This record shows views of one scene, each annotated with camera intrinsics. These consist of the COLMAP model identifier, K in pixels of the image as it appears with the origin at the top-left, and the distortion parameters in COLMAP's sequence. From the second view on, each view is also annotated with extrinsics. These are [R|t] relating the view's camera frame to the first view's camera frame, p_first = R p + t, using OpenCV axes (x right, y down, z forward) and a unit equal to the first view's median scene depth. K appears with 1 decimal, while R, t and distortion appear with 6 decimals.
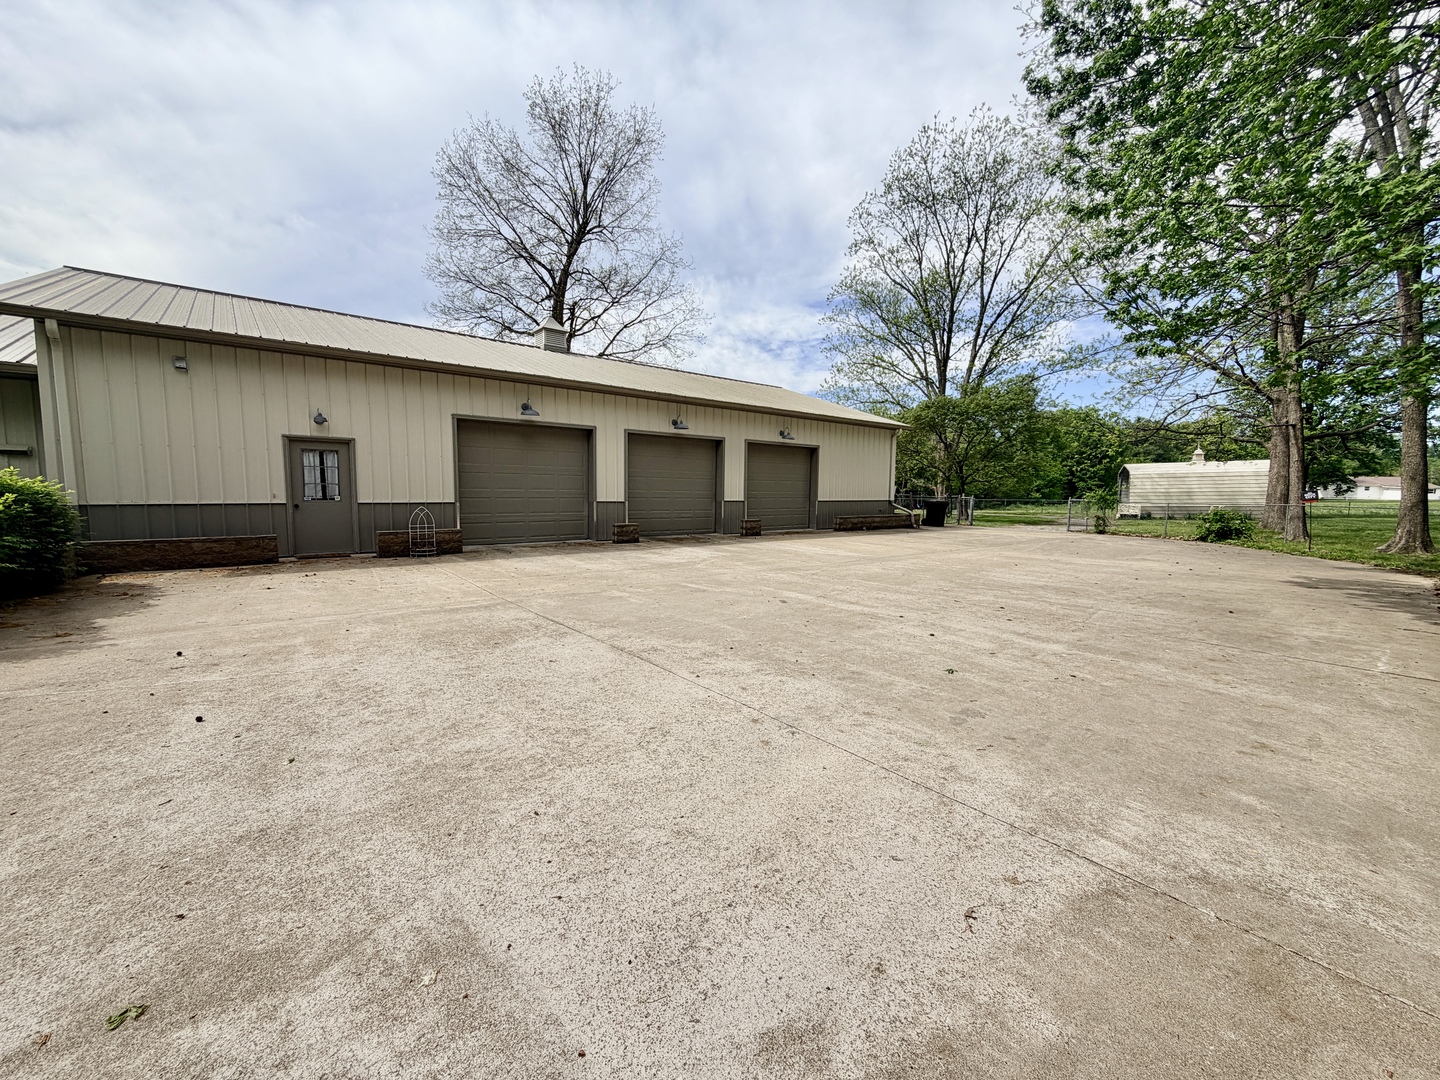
lens RADIAL K [[577.7, 0, 671.7], [0, 577.7, 539.2], [0, 0, 1]] dist [0.003810, 0.000815]
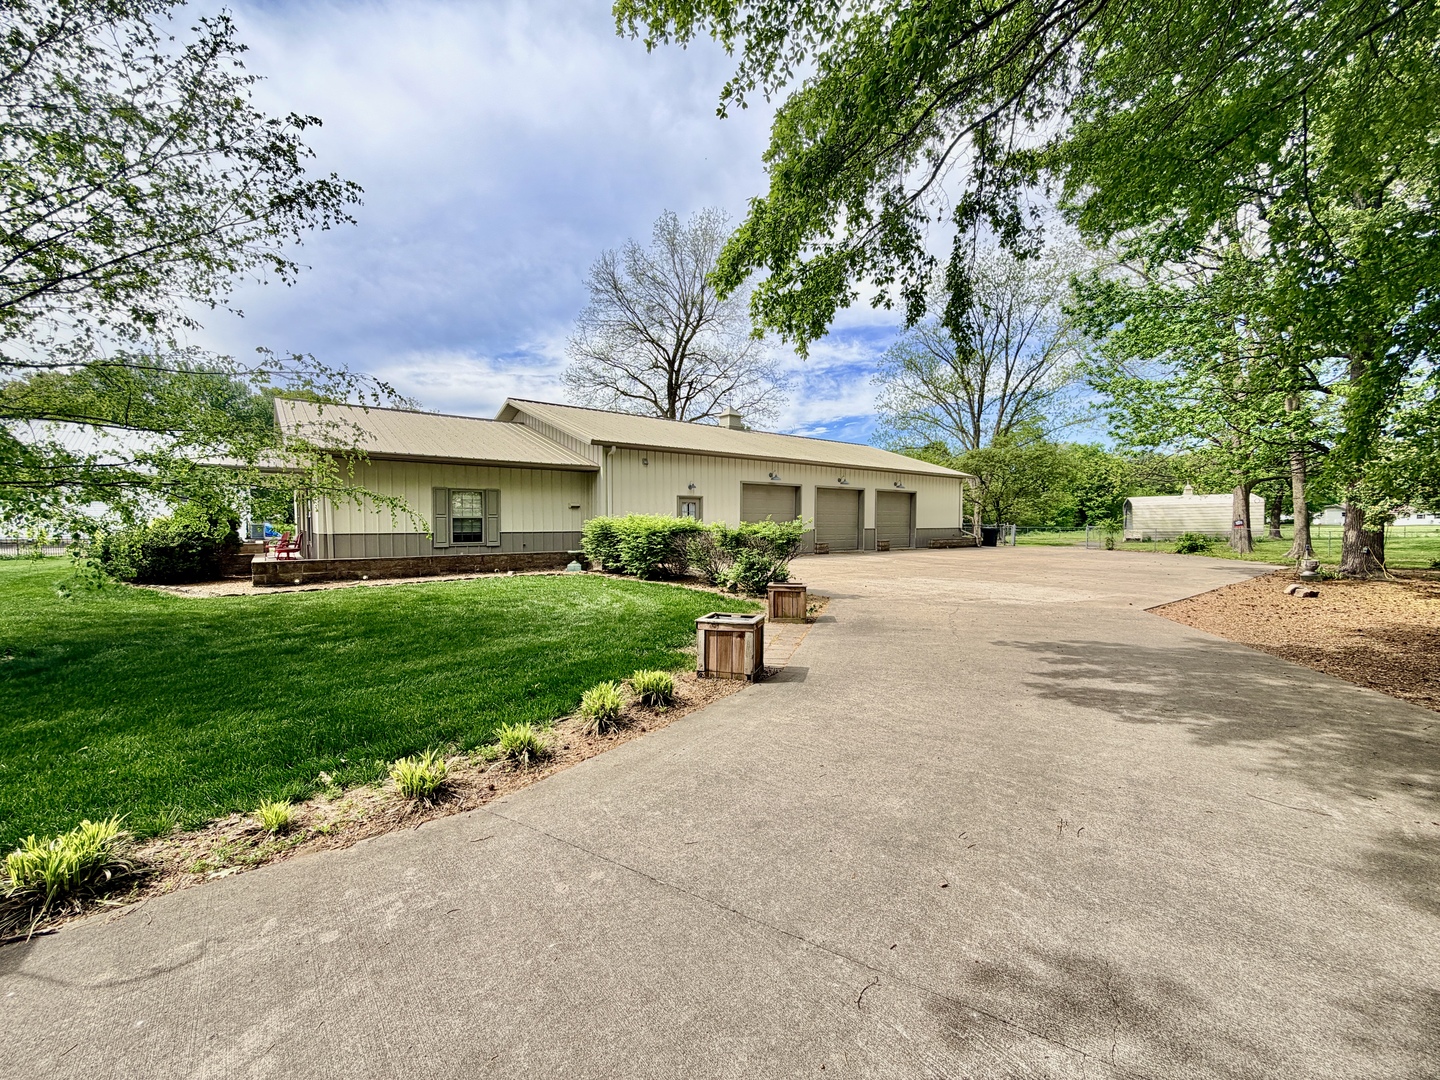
lens RADIAL K [[583.9, 0, 673.1], [0, 583.9, 541.4], [0, 0, 1]] dist [0.013282, 0.000009]
pose [[0.999981, -0.005685, -0.002292, -0.304078], [0.005567, 0.998816, -0.048338, 0.030751], [0.002564, 0.048324, 0.998828, -0.413503]]
